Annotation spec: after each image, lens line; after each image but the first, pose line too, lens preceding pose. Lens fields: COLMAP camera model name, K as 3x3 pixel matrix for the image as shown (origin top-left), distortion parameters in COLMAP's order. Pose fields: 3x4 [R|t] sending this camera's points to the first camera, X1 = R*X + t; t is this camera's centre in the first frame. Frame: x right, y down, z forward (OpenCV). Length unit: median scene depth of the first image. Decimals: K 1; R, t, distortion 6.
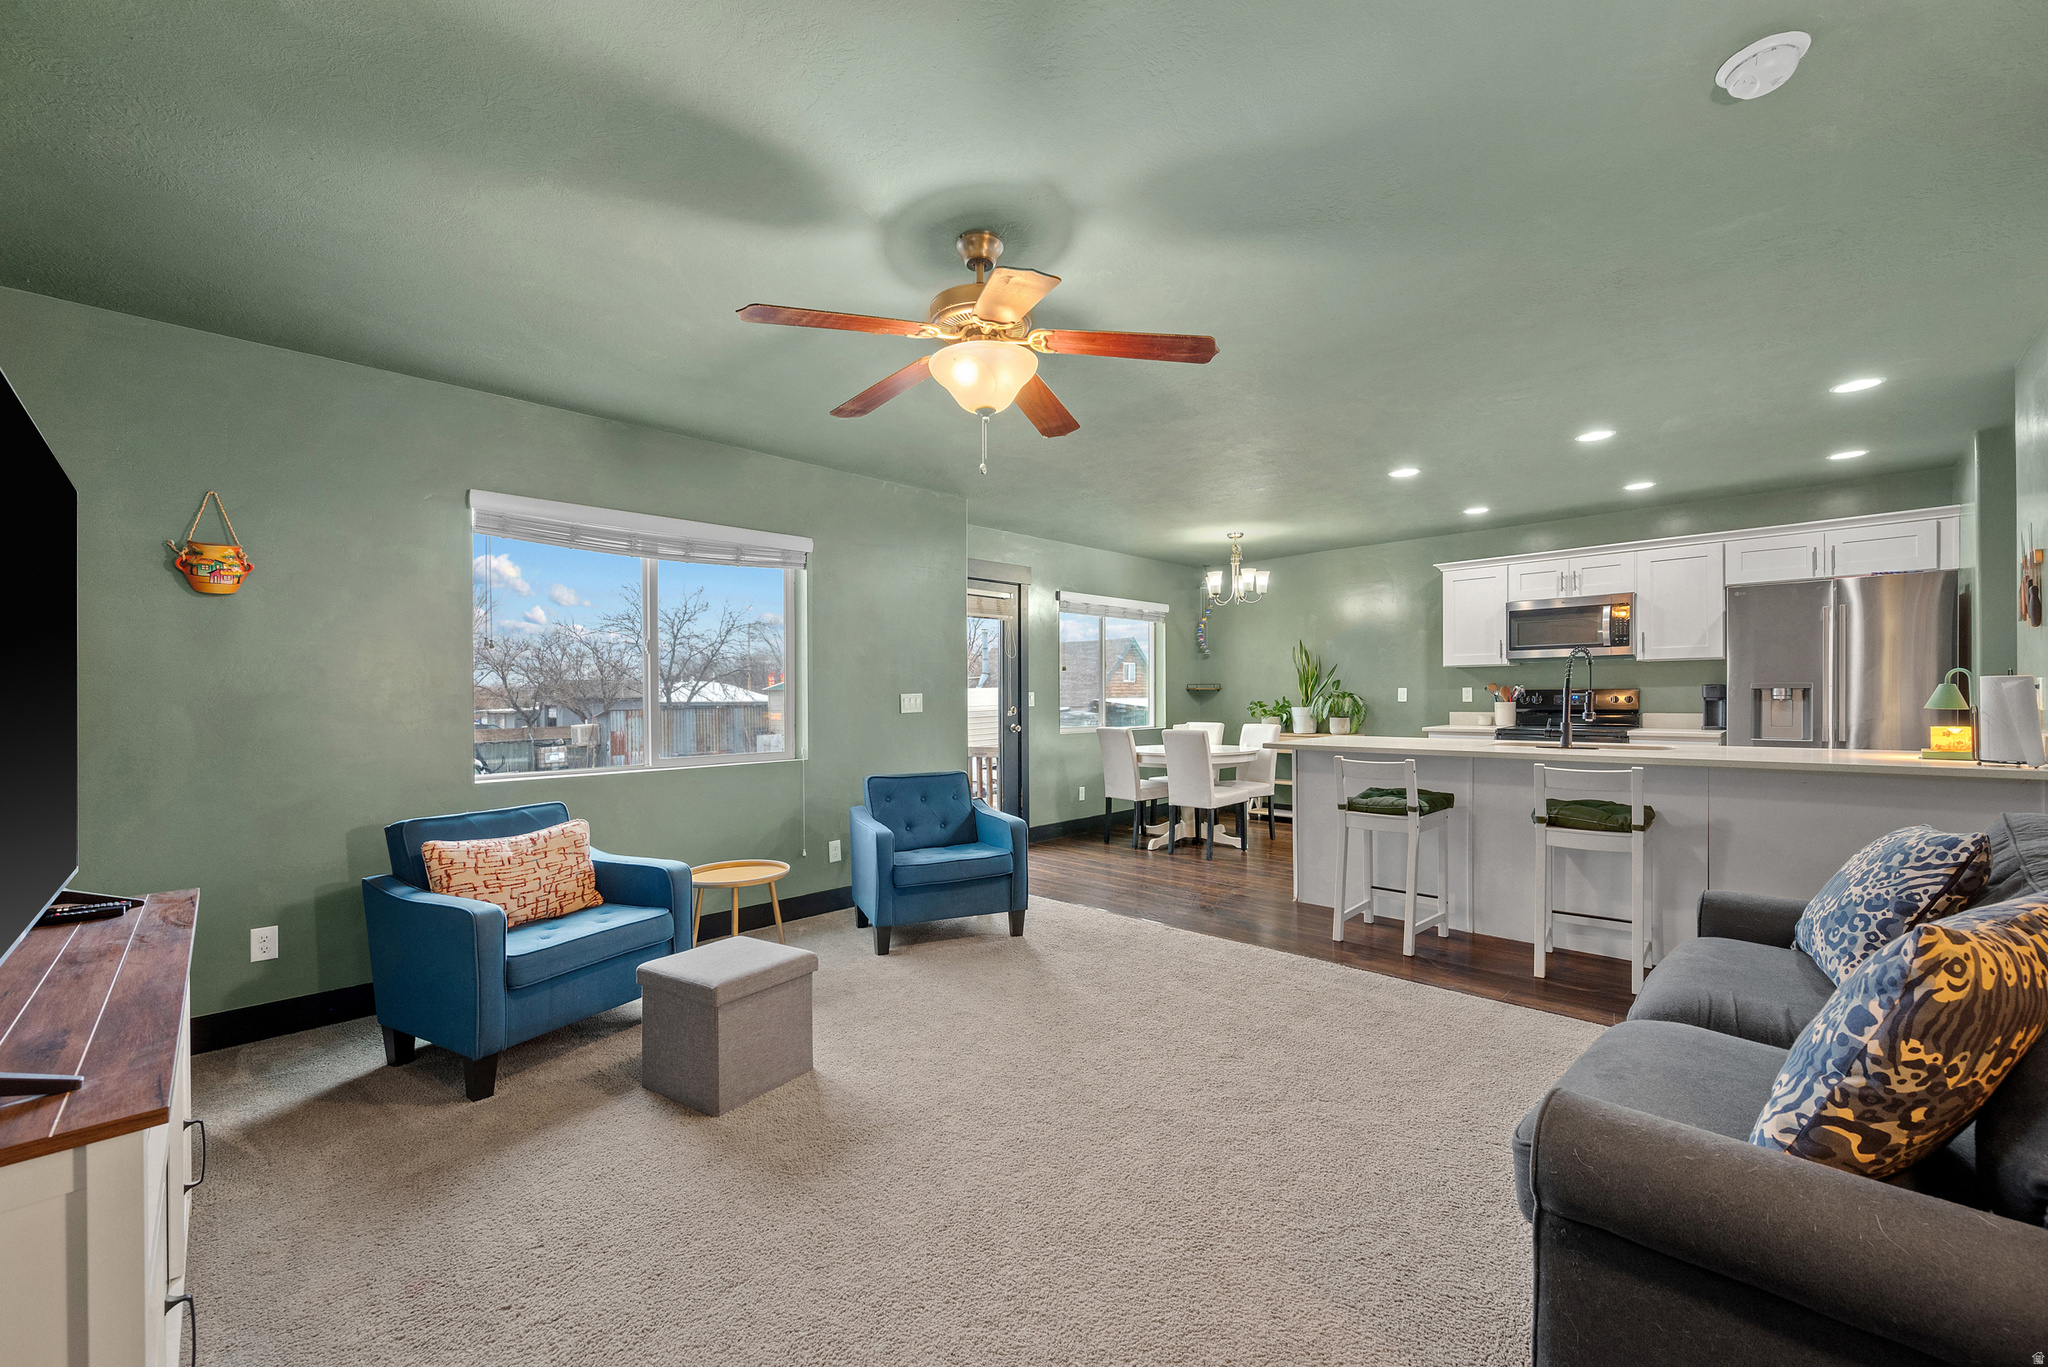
lens RADIAL K [[807.2, 0, 1030.2], [0, 807.2, 699.5], [0, 0, 1]] dist [0.000832, -0.000379]
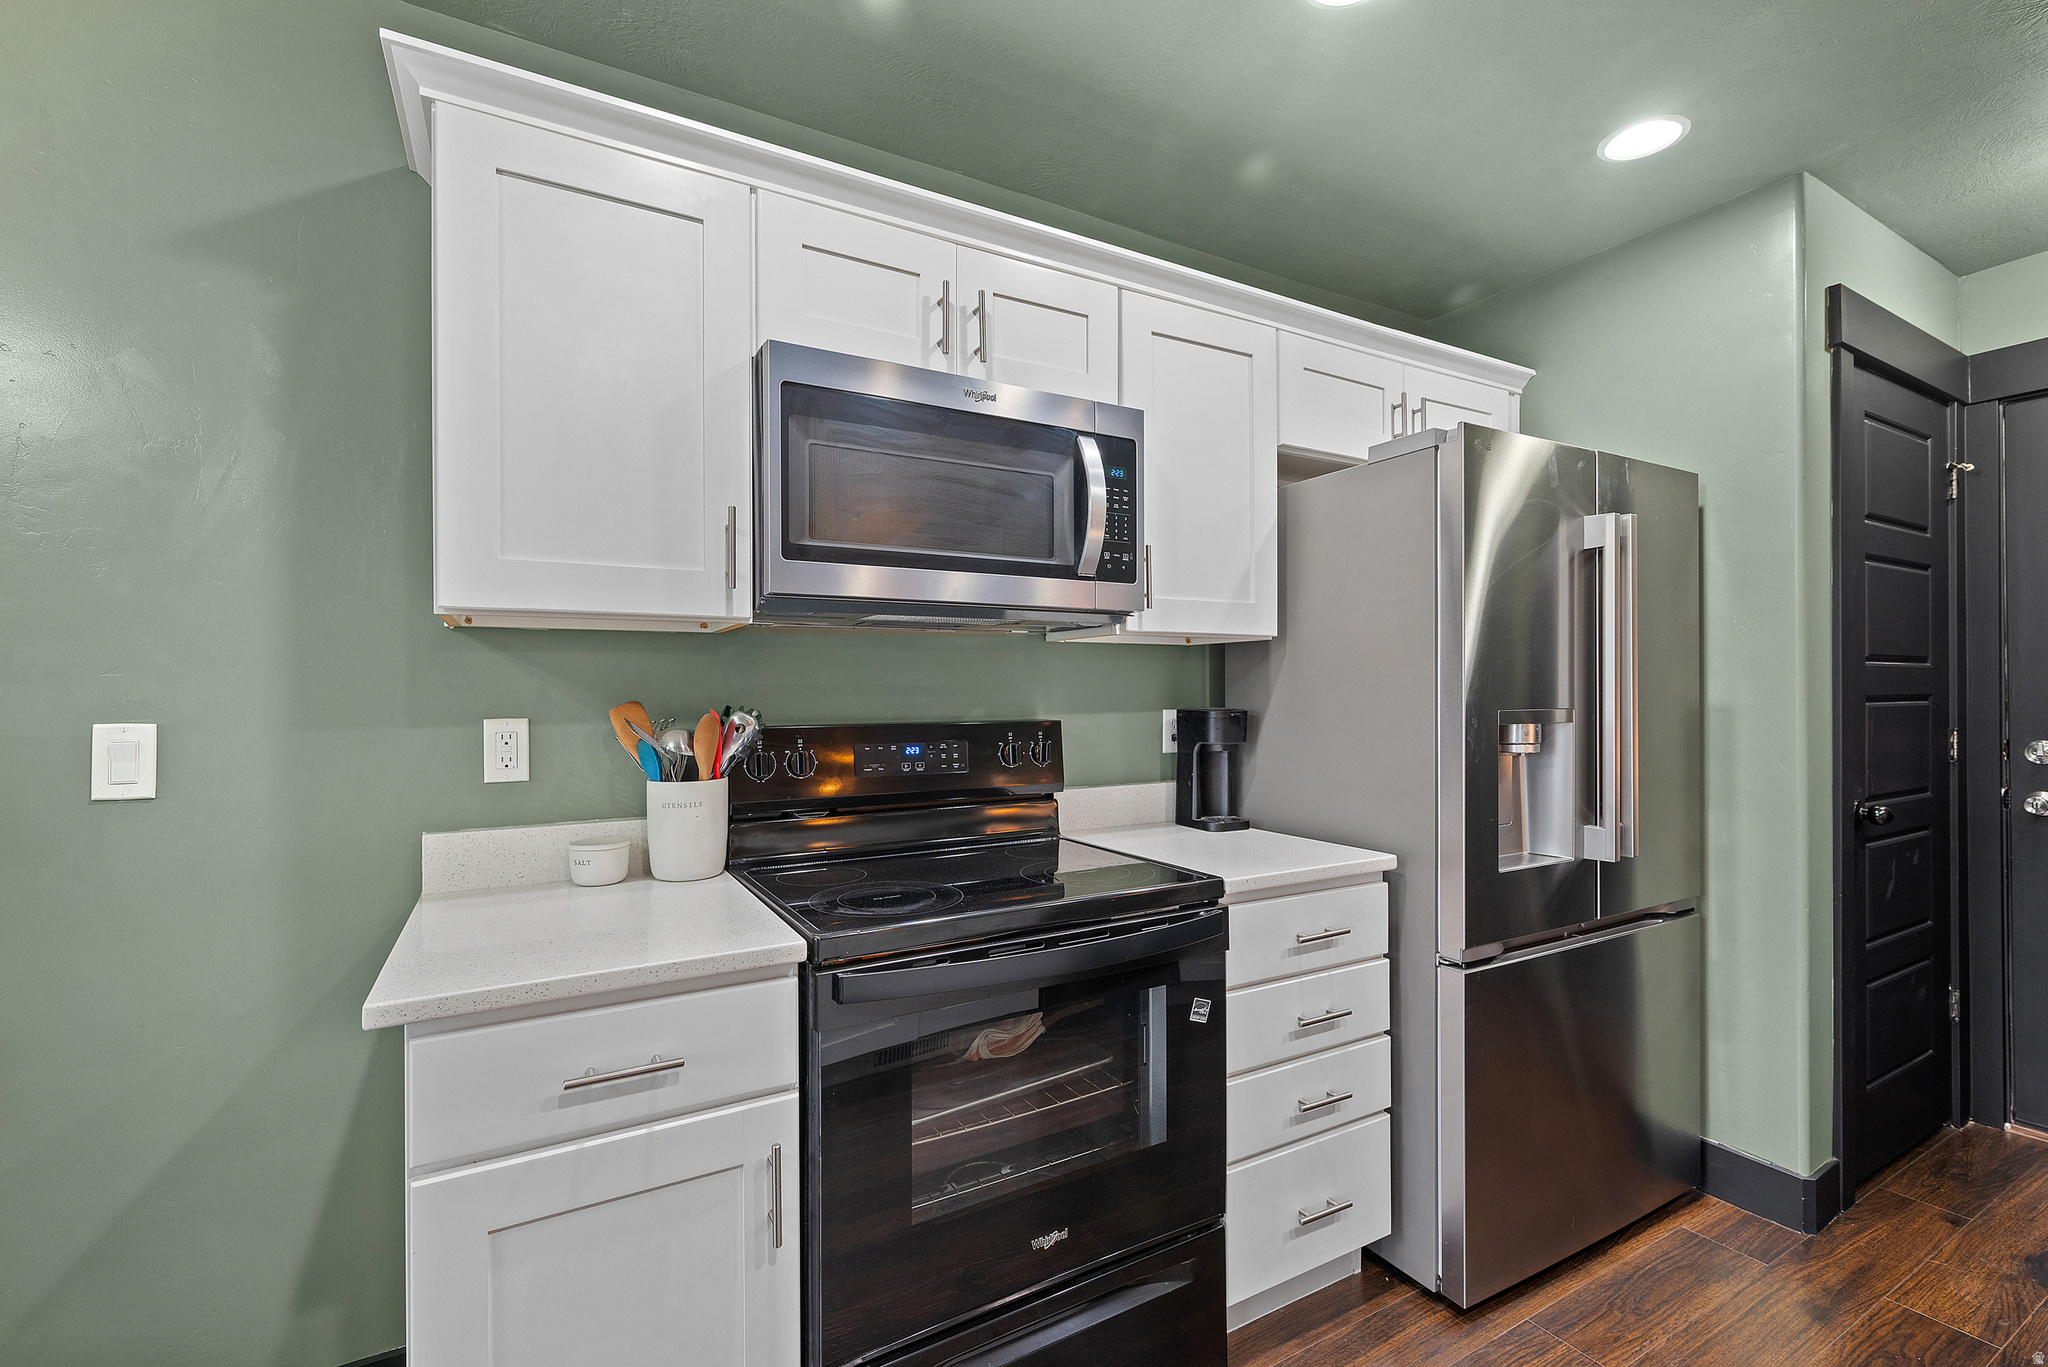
lens RADIAL K [[876.2, 0, 1029.8], [0, 876.2, 692.8], [0, 0, 1]] dist [-0.000469, 0.001997]
pose [[0.265905, 0.007253, 0.963972, 0.348841], [0.007900, 0.999922, -0.009702, -0.018879], [-0.963967, 0.010195, 0.265827, 0.805904]]
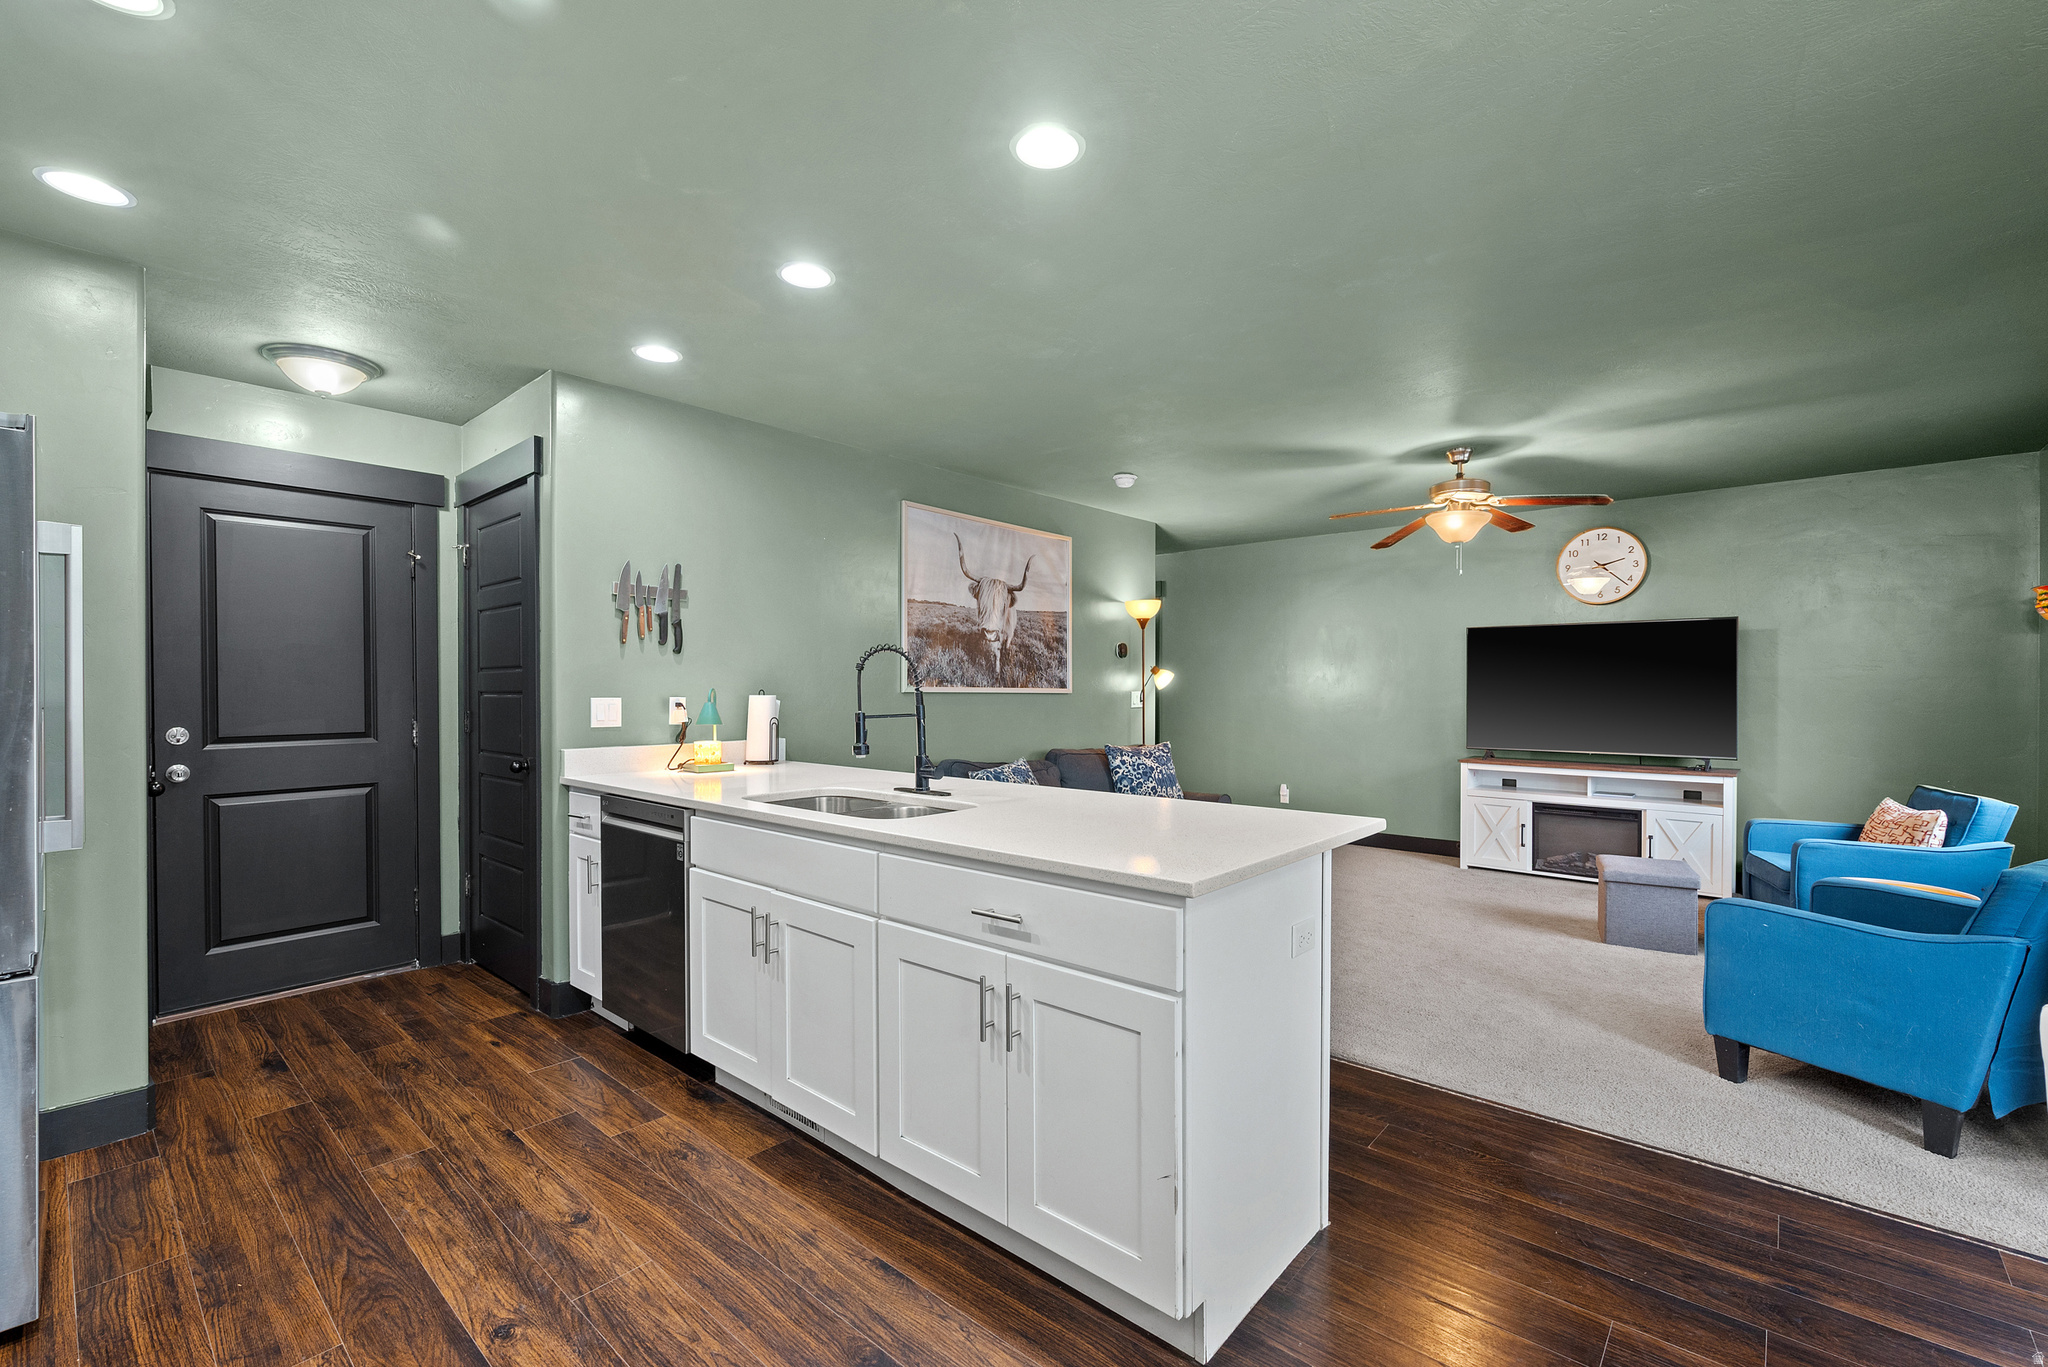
lens RADIAL K [[876.2, 0, 1029.5], [0, 876.2, 693.7], [0, 0, 1]] dist [-0.000469, 0.001997]
pose [[-0.998357, 0.013118, -0.055785, 0.360146], [0.012341, 0.999822, 0.014249, -0.019112], [0.055962, 0.013537, -0.998341, 1.034808]]
